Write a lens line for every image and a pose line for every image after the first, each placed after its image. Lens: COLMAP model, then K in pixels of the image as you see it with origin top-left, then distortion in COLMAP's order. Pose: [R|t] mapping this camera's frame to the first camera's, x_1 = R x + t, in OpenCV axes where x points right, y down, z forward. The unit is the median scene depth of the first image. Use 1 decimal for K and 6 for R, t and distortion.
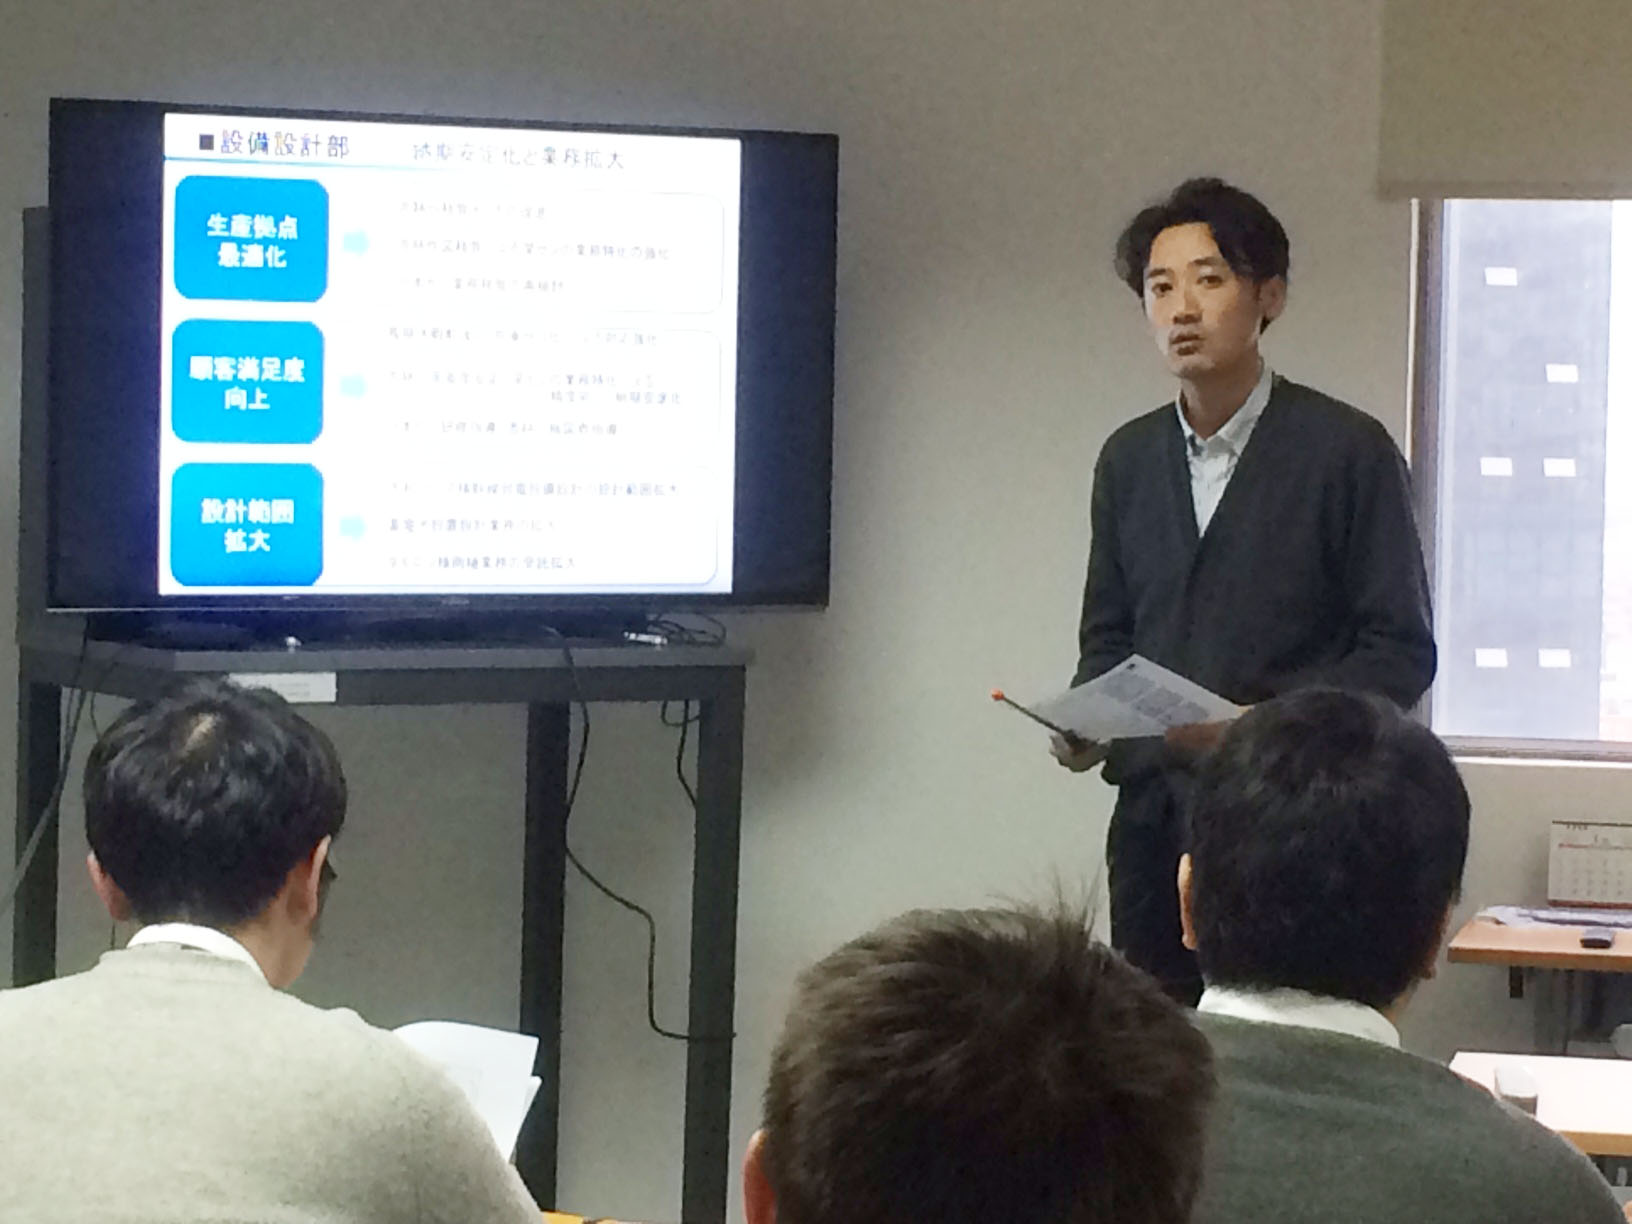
lens RADIAL K [[4535.1, 0, 816.0], [0, 4535.1, 612.0], [0, 0, 1]] dist [0.007842, -1.766714]
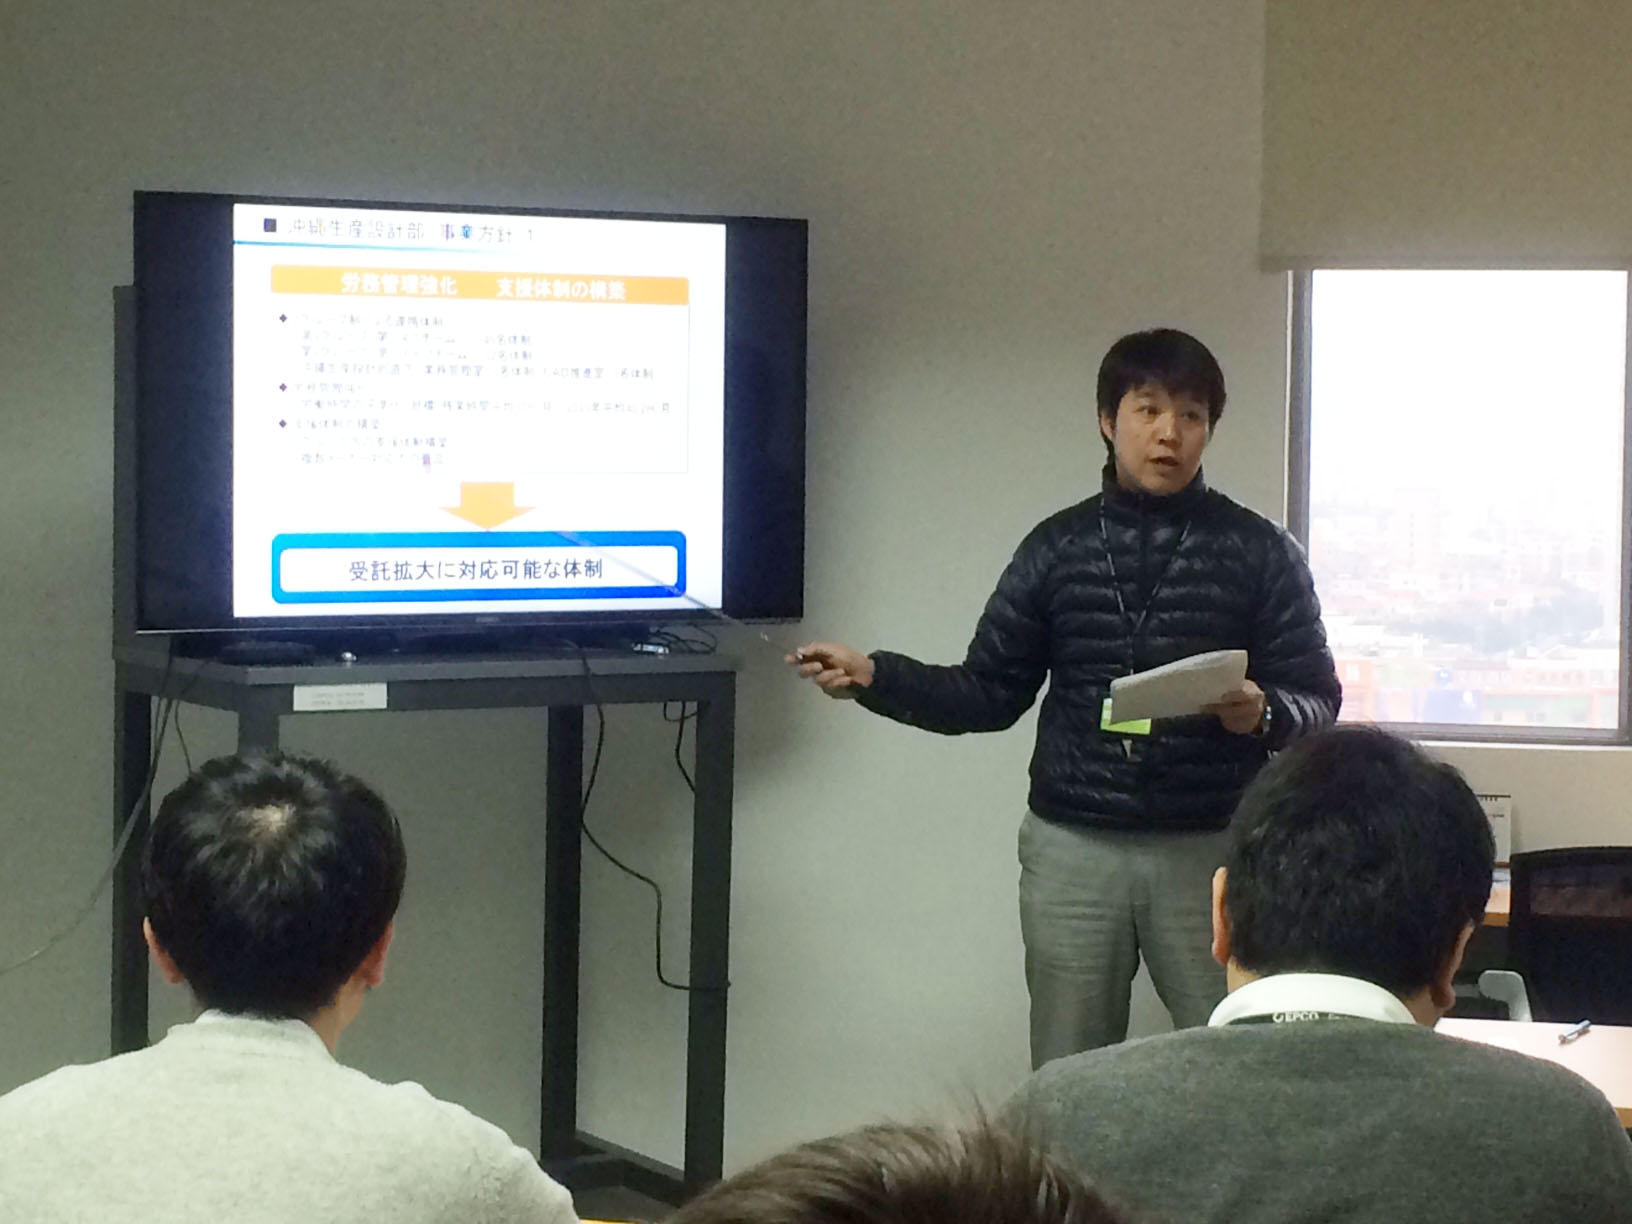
lens RADIAL K [[3338.7, 0, 816.0], [0, 3338.7, 612.0], [0, 0, 1]] dist [0.009067, -0.247650]
pose [[0.999581, -0.009462, 0.027363, -0.018424], [0.009138, 0.999887, 0.011950, -0.013918], [-0.027473, -0.011695, 0.999554, 0.134849]]
